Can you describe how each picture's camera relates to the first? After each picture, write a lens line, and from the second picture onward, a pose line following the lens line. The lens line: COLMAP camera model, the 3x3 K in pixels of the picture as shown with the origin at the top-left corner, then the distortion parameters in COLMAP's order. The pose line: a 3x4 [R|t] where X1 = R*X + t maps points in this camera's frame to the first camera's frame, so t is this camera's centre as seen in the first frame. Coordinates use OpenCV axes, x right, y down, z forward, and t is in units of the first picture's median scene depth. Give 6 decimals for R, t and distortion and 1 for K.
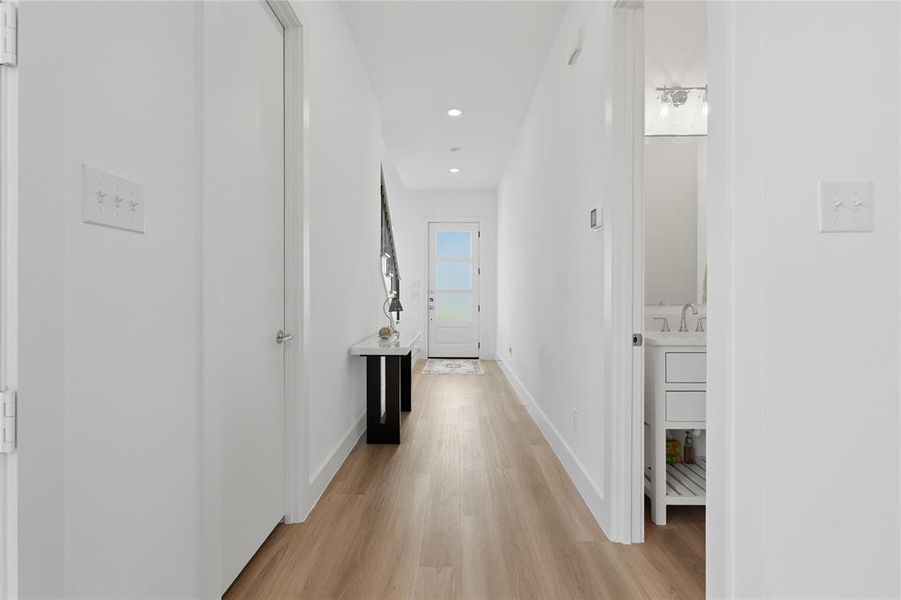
lens RADIAL K [[418.4, 0, 448.6], [0, 418.4, 297.5], [0, 0, 1]] dist [-0.002996, -0.000290]
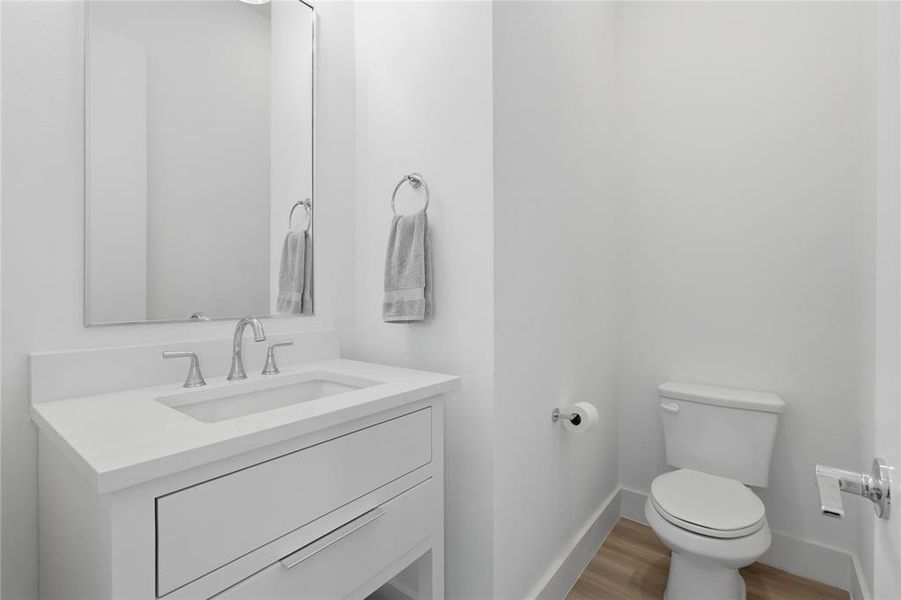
lens RADIAL K [[418.4, 0, 448.5], [0, 418.4, 297.7], [0, 0, 1]] dist [-0.002996, -0.000290]
pose [[0.594319, -0.002710, 0.804225, 0.332233], [0.005318, 0.999986, -0.000560, -0.005480], [-0.804212, 0.004609, 0.594325, 0.543095]]
